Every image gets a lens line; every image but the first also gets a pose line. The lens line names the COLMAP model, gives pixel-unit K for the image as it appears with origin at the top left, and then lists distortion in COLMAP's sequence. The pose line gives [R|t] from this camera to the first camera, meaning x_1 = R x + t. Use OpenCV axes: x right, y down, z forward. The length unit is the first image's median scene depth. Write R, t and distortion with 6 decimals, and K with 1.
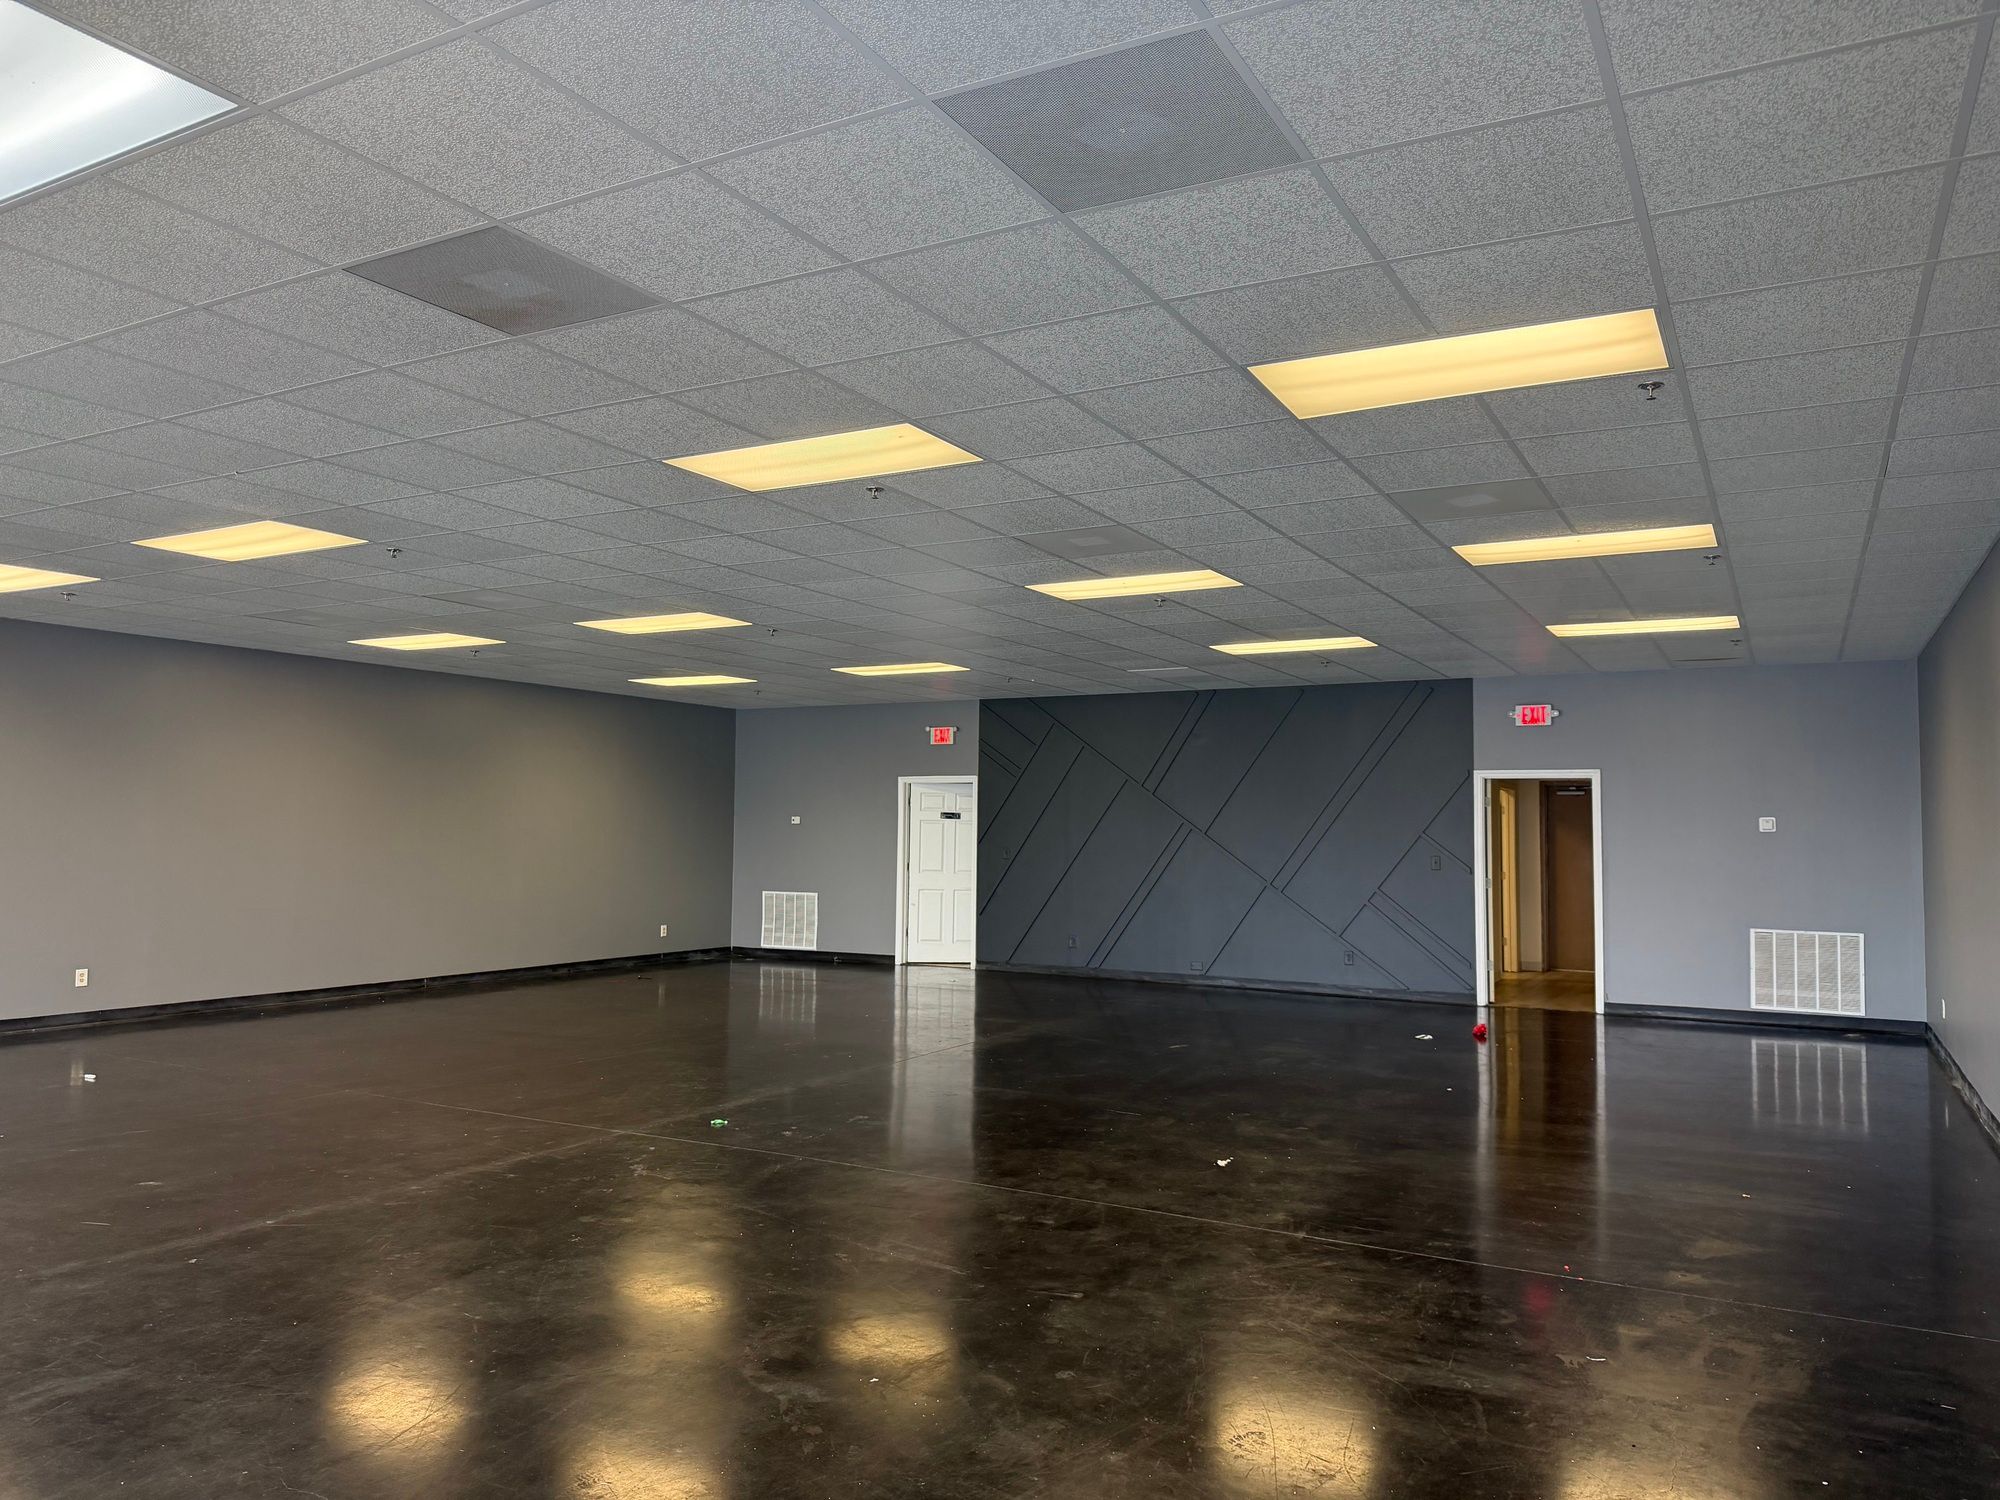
lens RADIAL K [[1403.2, 0, 1000.0], [0, 1403.2, 750.0], [0, 0, 1]] dist [0.051498, 0.000352]
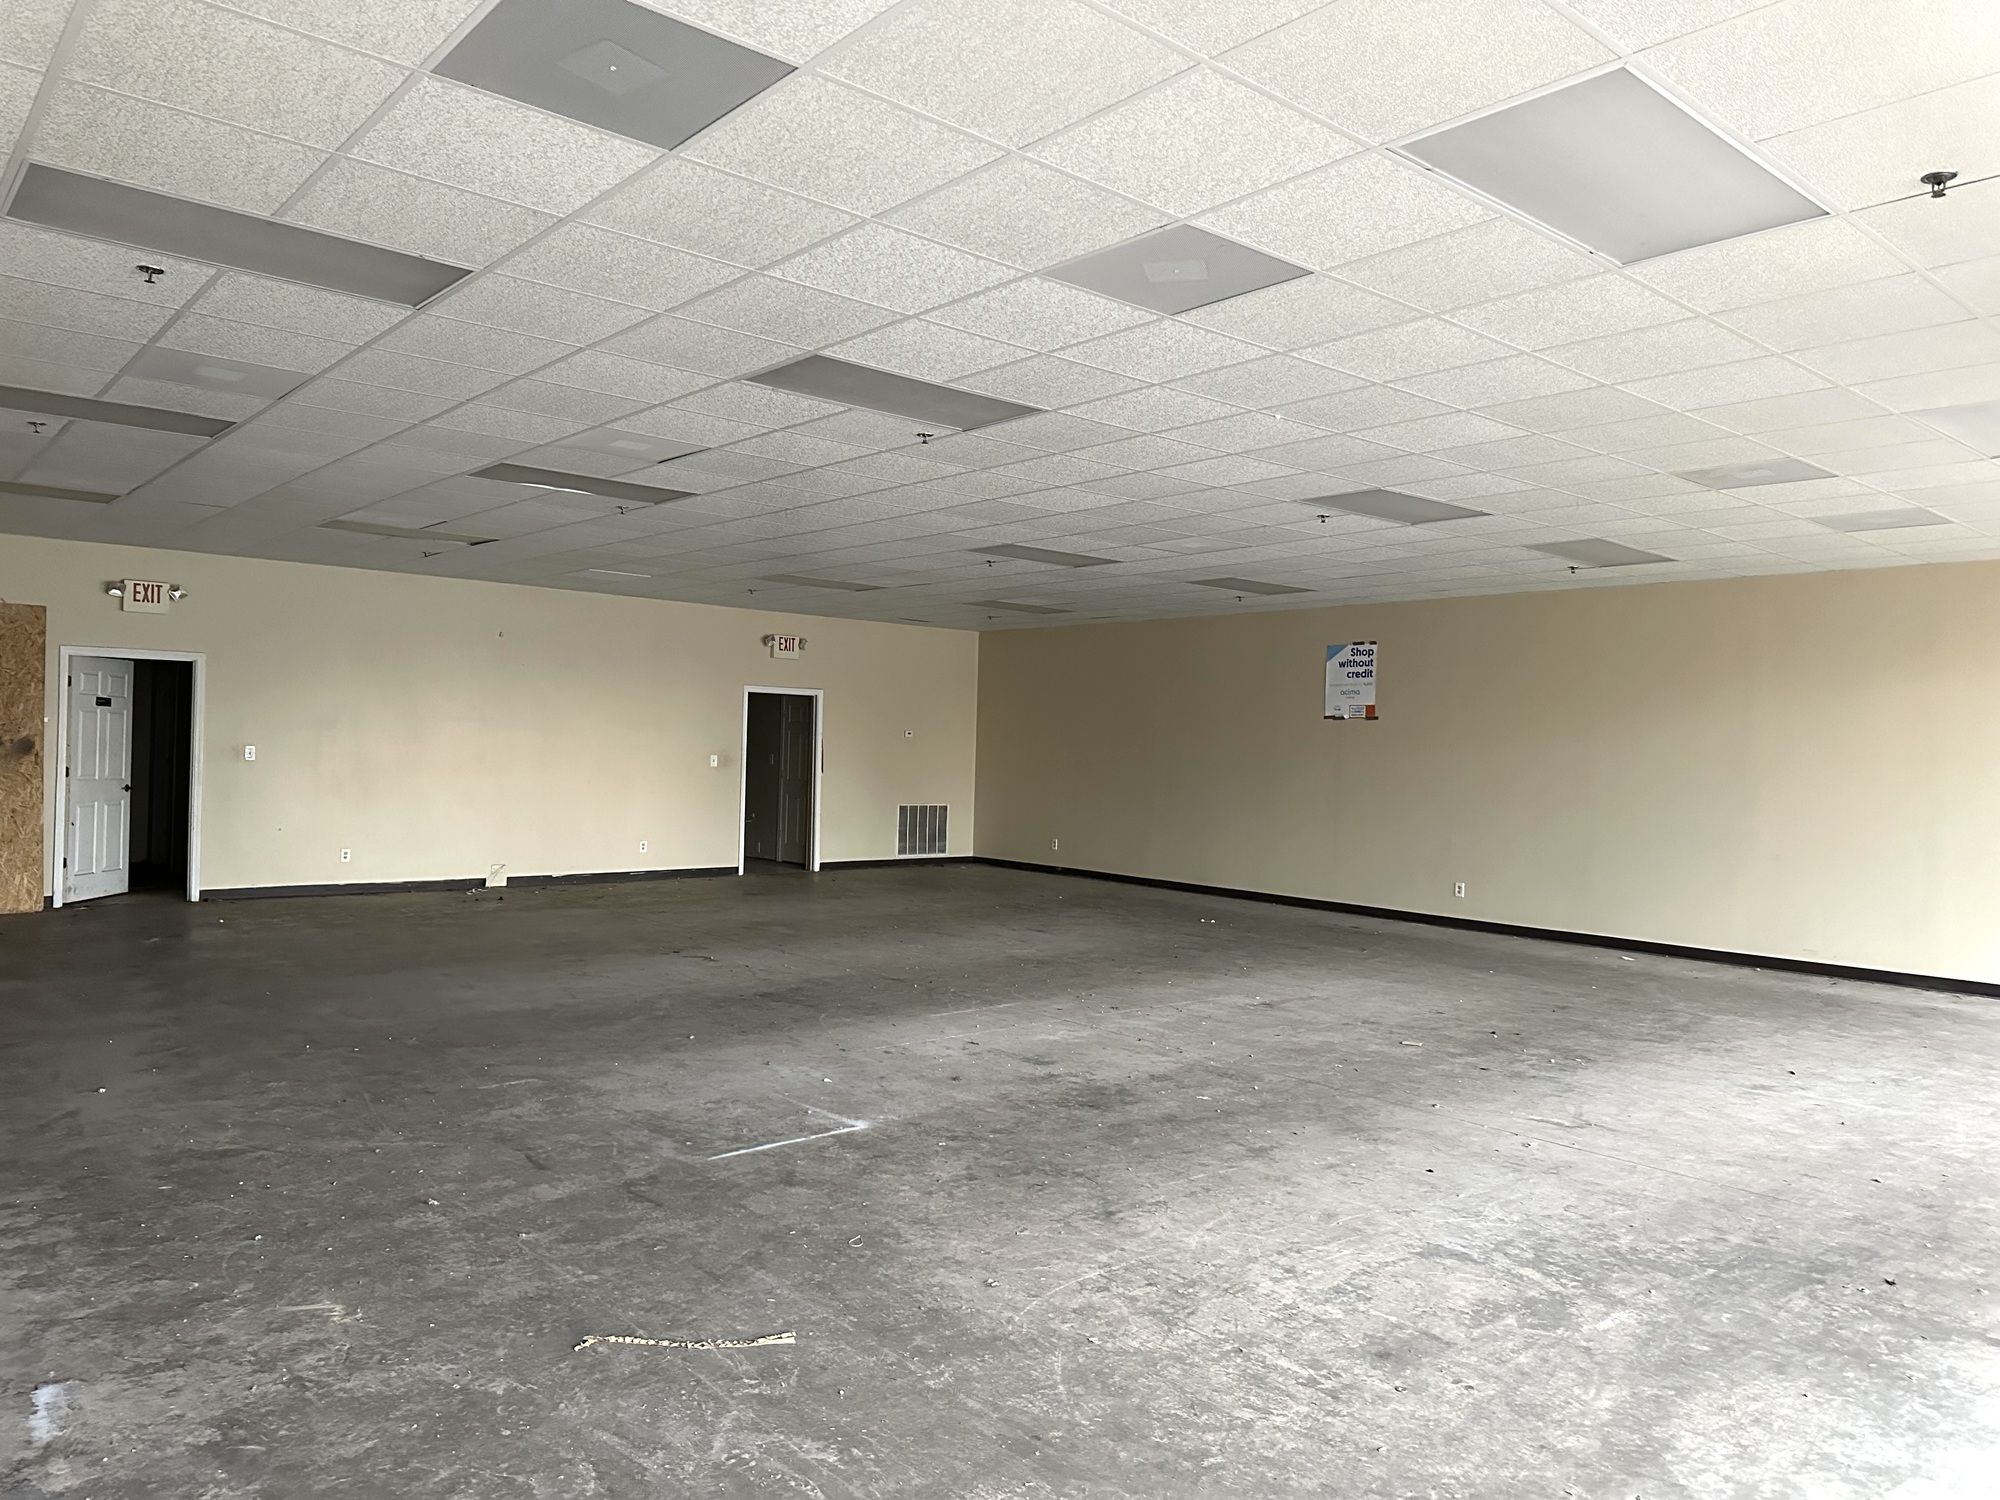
lens RADIAL K [[1394.5, 0, 1000.0], [0, 1394.5, 750.0], [0, 0, 1]] dist [-0.122371, 0.001068]
pose [[0.344596, 0.000041, 0.938751, -0.619700], [-0.086263, 0.995770, 0.031622, 0.007268], [-0.934779, -0.091876, 0.343142, 0.296421]]
